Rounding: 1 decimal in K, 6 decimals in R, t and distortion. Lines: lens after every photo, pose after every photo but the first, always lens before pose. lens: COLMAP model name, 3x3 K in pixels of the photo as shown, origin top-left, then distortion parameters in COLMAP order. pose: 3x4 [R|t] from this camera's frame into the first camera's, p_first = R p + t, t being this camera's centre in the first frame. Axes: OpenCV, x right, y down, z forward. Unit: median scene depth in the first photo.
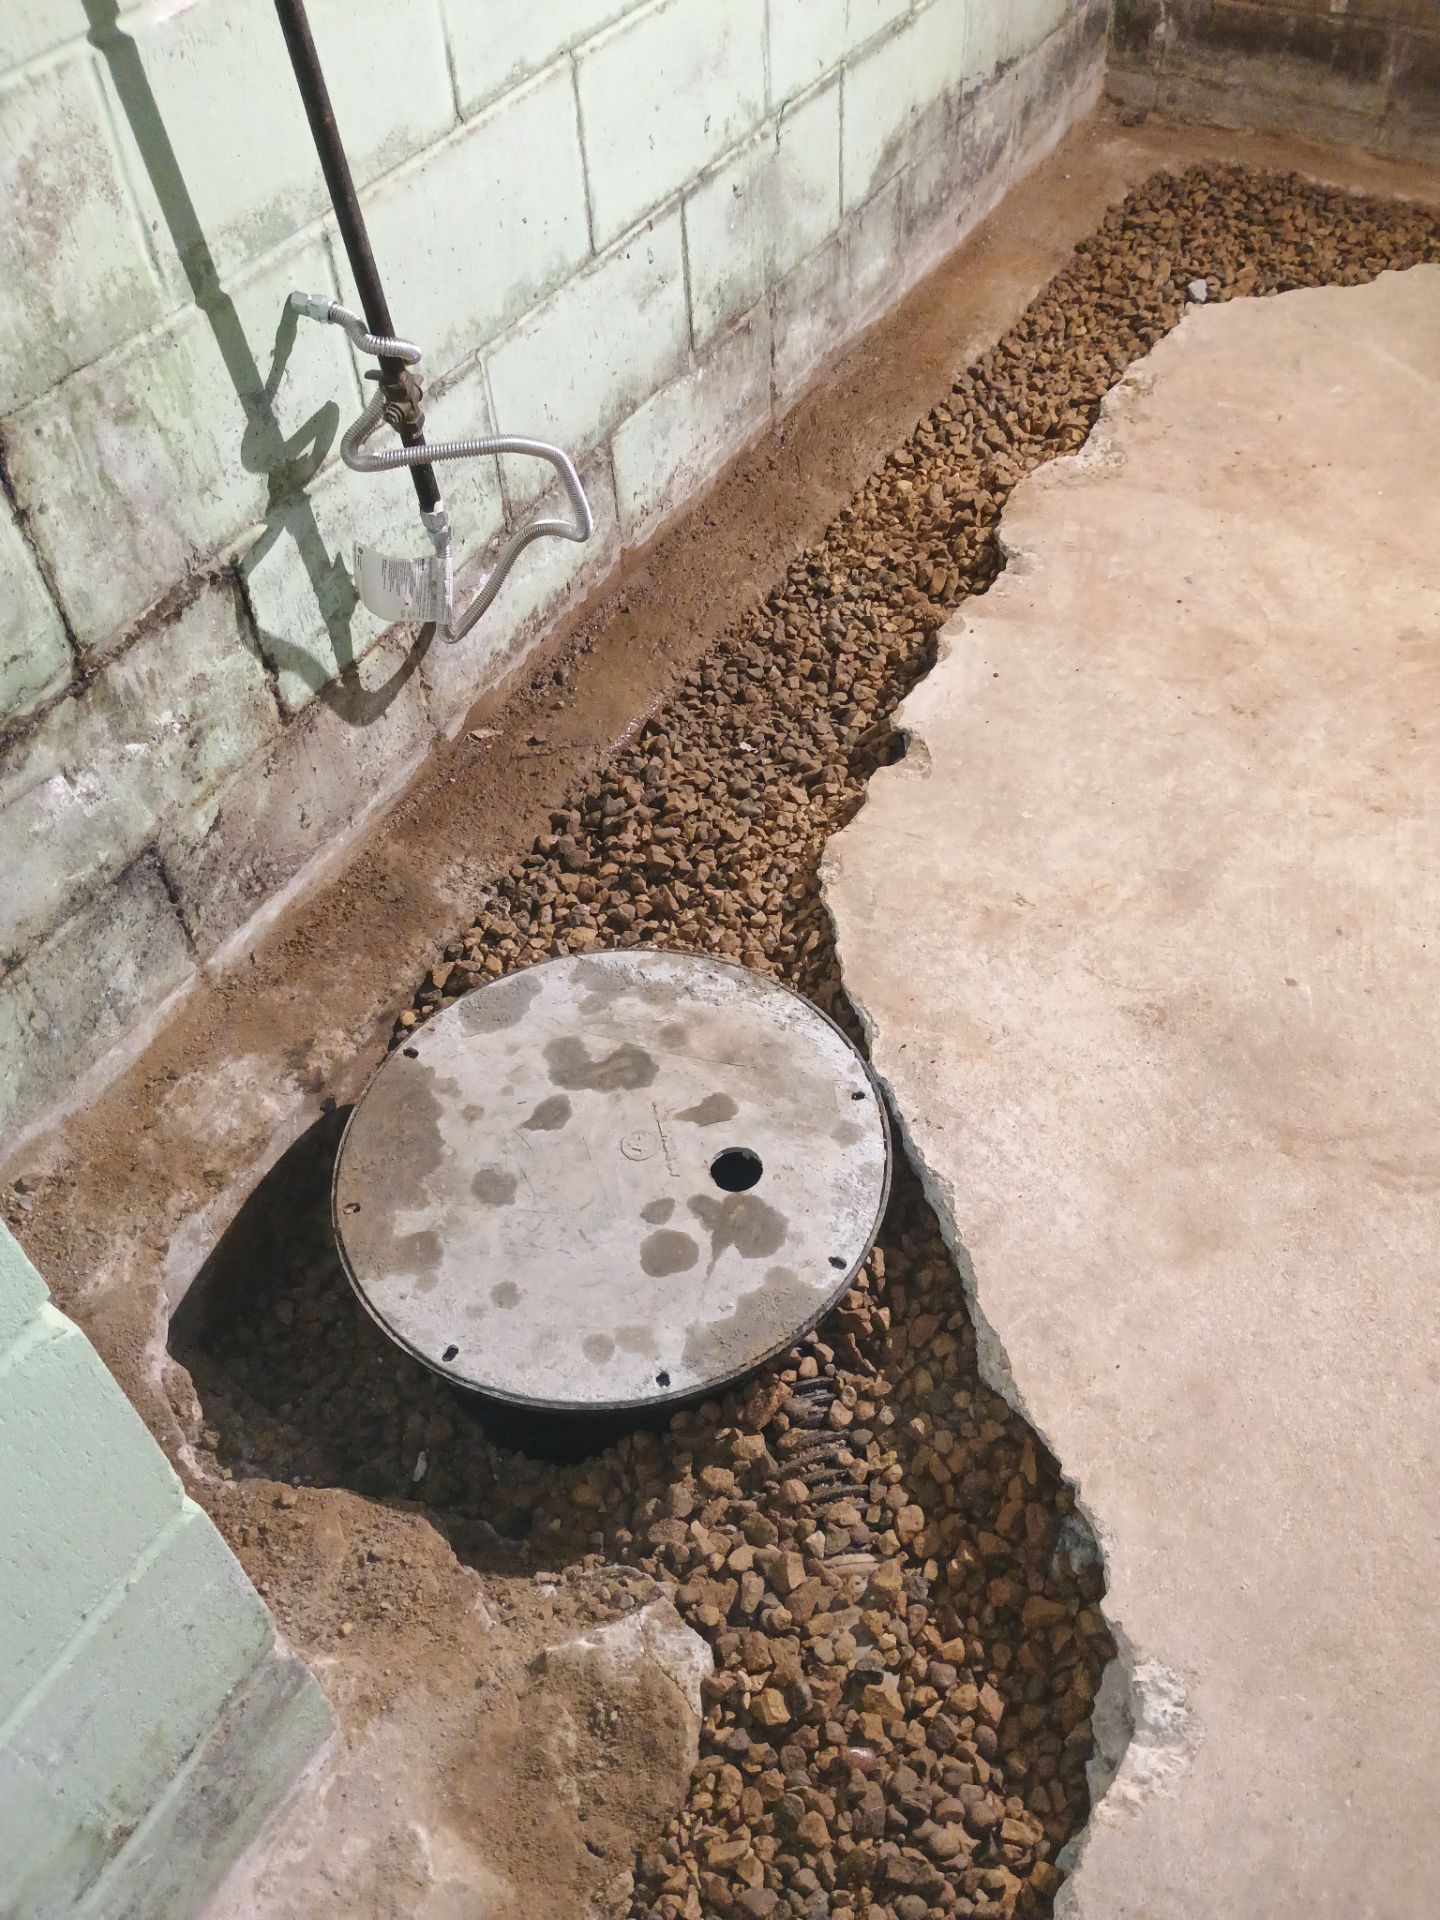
lens RADIAL K [[1650.8, 0, 742.4], [0, 1650.8, 983.3], [0, 0, 1]] dist [0.063401, -0.077752]
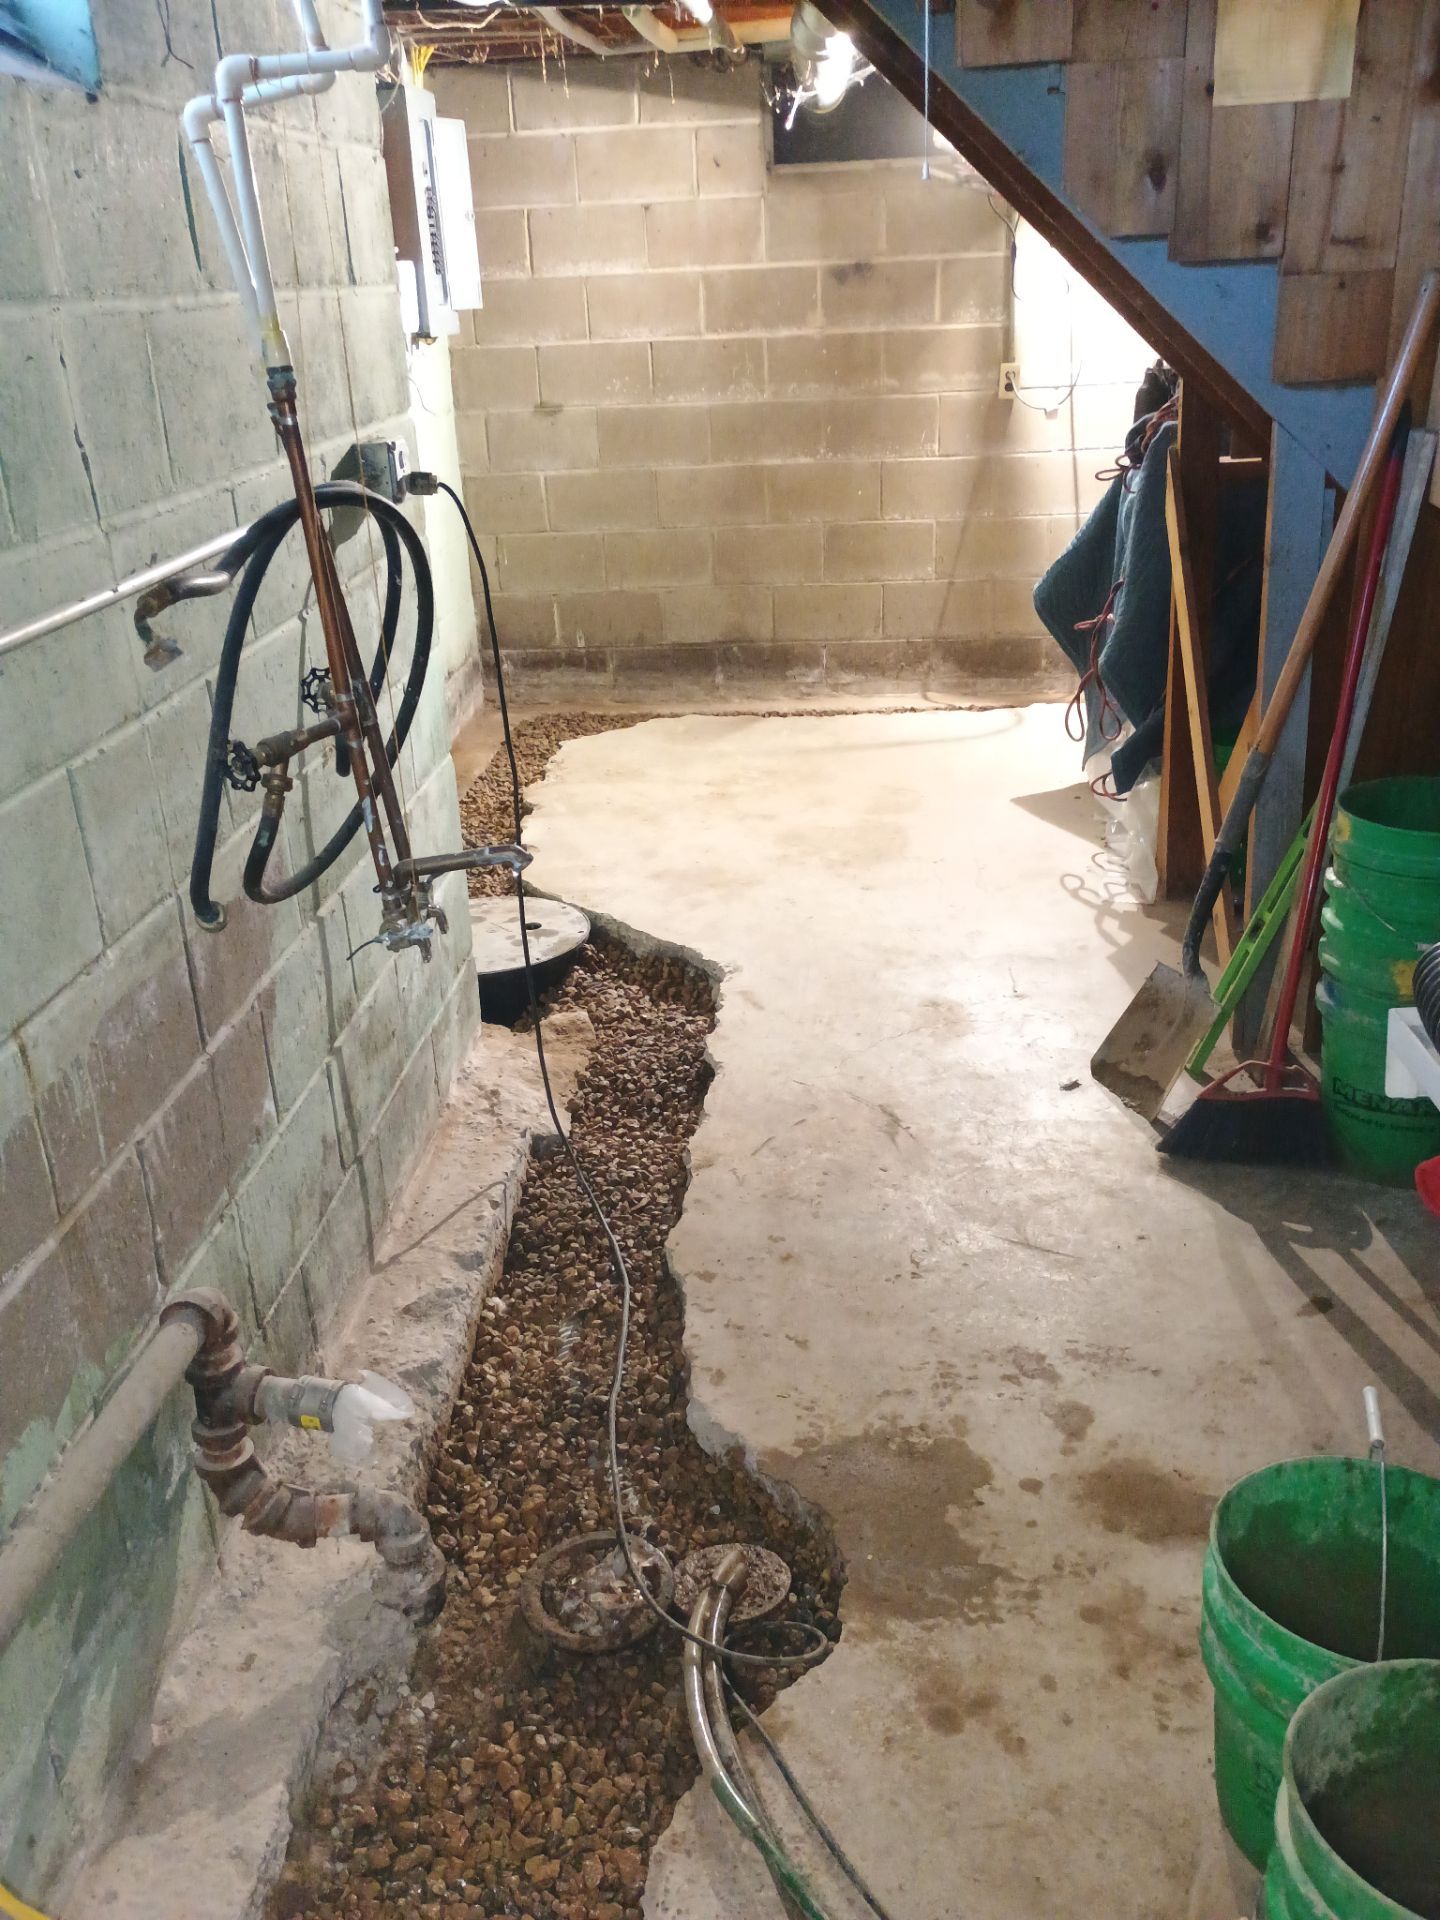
lens RADIAL K [[1650.8, 0, 711.2], [0, 1650.8, 972.2], [0, 0, 1]] dist [0.063401, -0.077752]
pose [[0.901961, -0.167717, 0.397915, -0.656742], [0.330612, 0.860994, -0.386503, 1.051537], [-0.277780, 0.480167, 0.832033, -1.019977]]
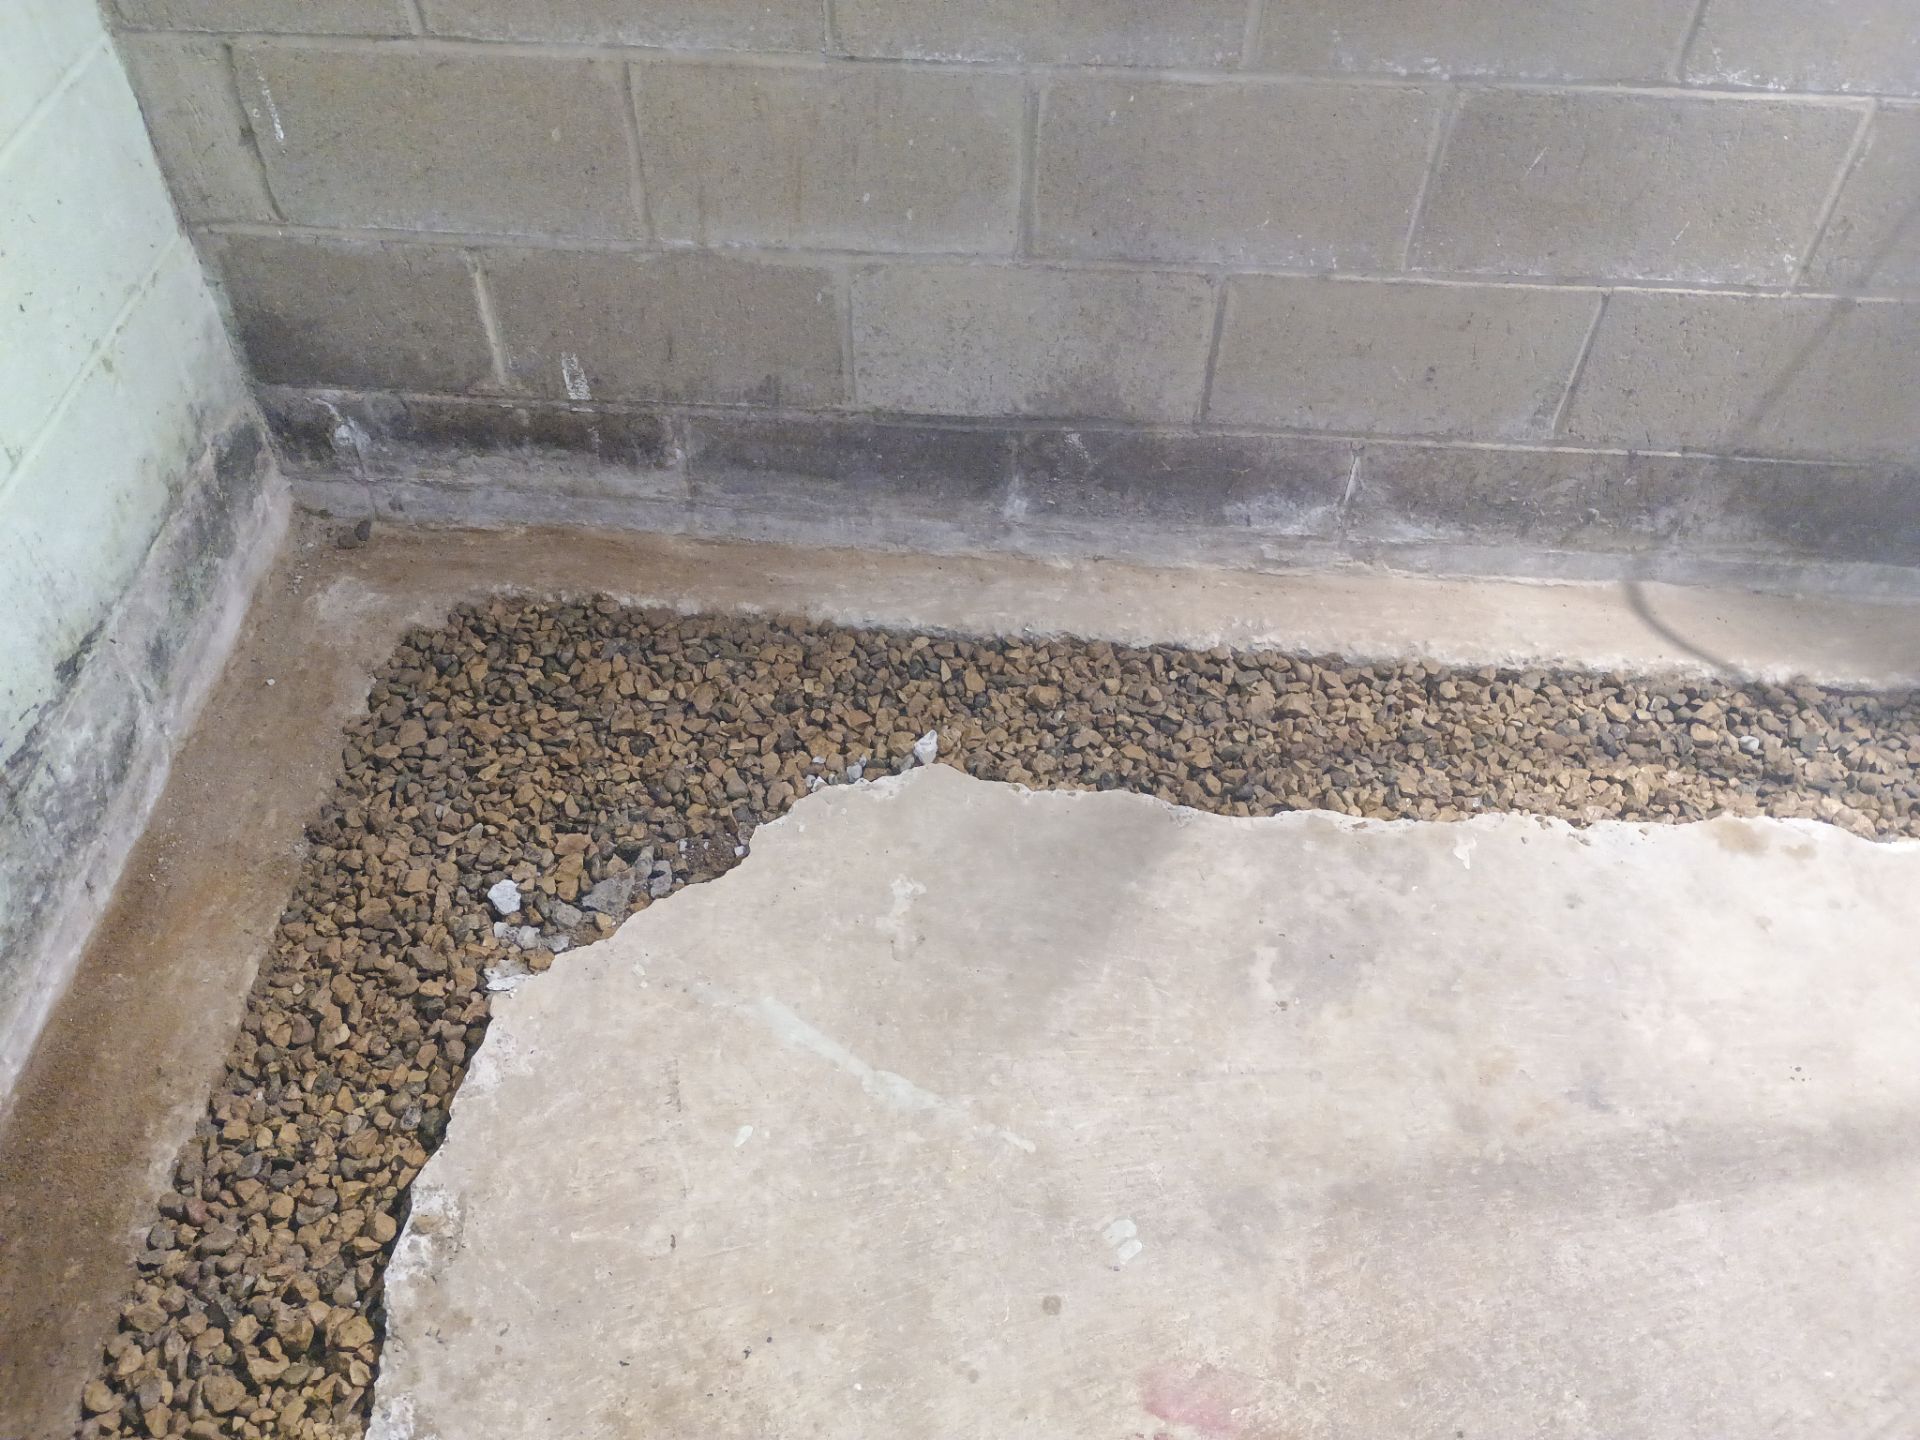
lens RADIAL K [[1650.8, 0, 957.7], [0, 1650.8, 734.9], [0, 0, 1]] dist [0.063401, -0.077752]
pose [[0.891789, -0.303398, 0.335652, 0.321428], [0.309078, 0.950286, 0.037785, -0.618428], [-0.330429, 0.070047, 0.941228, 0.438203]]
